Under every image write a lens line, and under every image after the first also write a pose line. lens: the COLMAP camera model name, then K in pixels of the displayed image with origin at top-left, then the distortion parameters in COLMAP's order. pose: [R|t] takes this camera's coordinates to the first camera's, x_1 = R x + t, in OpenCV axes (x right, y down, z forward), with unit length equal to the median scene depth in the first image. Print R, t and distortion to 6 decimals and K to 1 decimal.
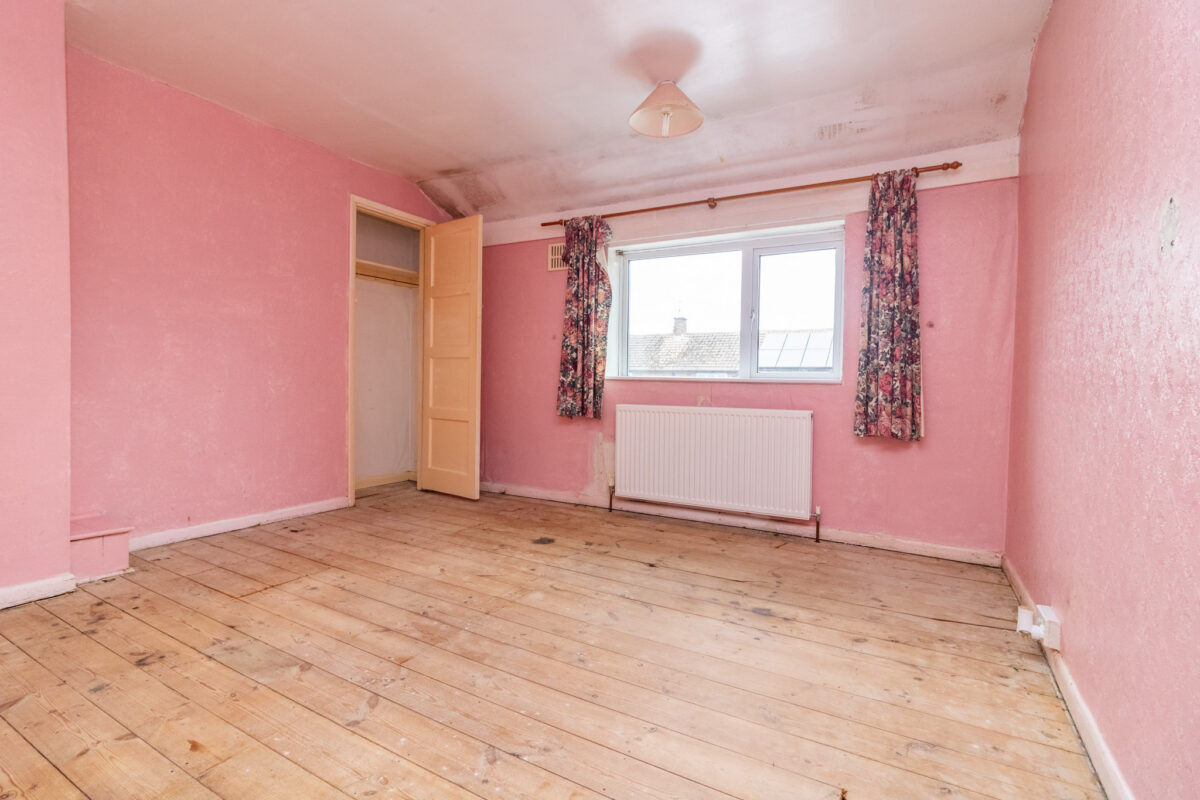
lens RADIAL K [[584.9, 0, 594.6], [0, 584.9, 395.9], [0, 0, 1]] dist [0.003639, 0.000272]
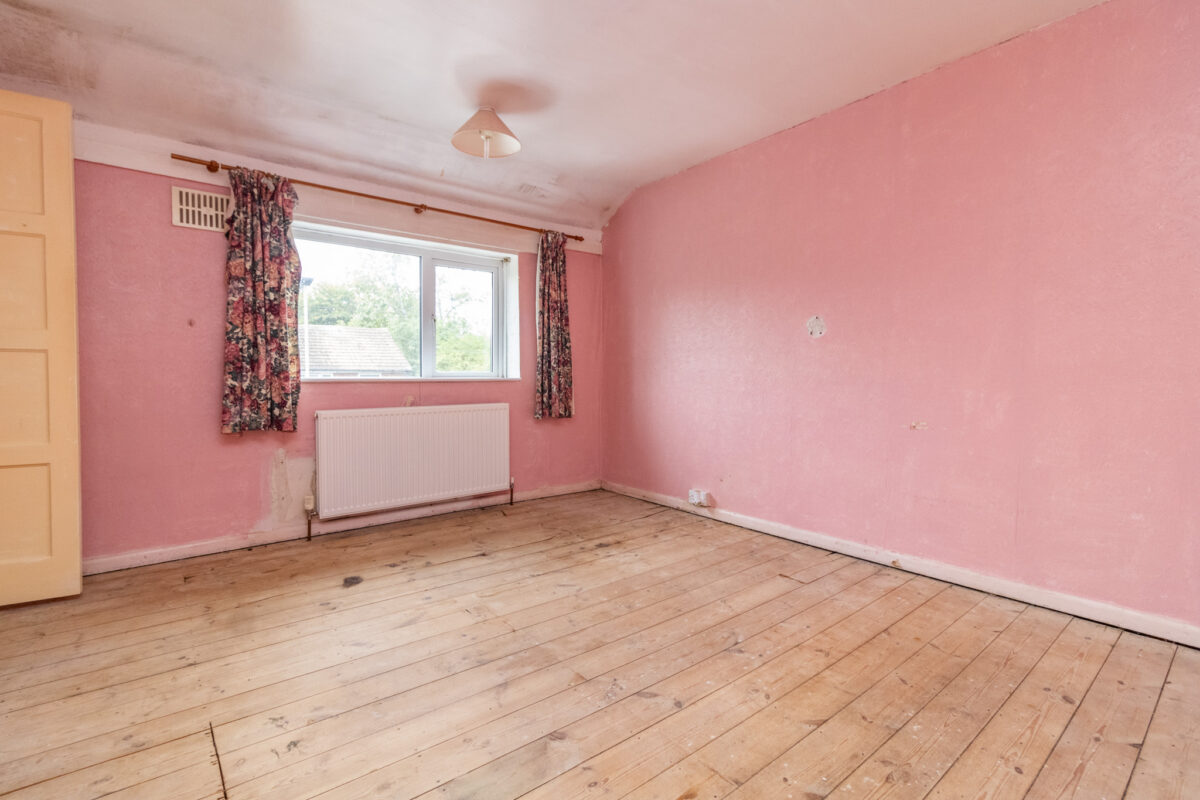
lens RADIAL K [[600.5, 0, 603.2], [0, 600.5, 394.7], [0, 0, 1]] dist [0.000152, -0.001534]
pose [[0.296274, -0.051333, 0.953723, -0.777300], [0.028237, 0.998589, 0.044977, -0.043197], [-0.954686, 0.013605, 0.297305, 0.406036]]
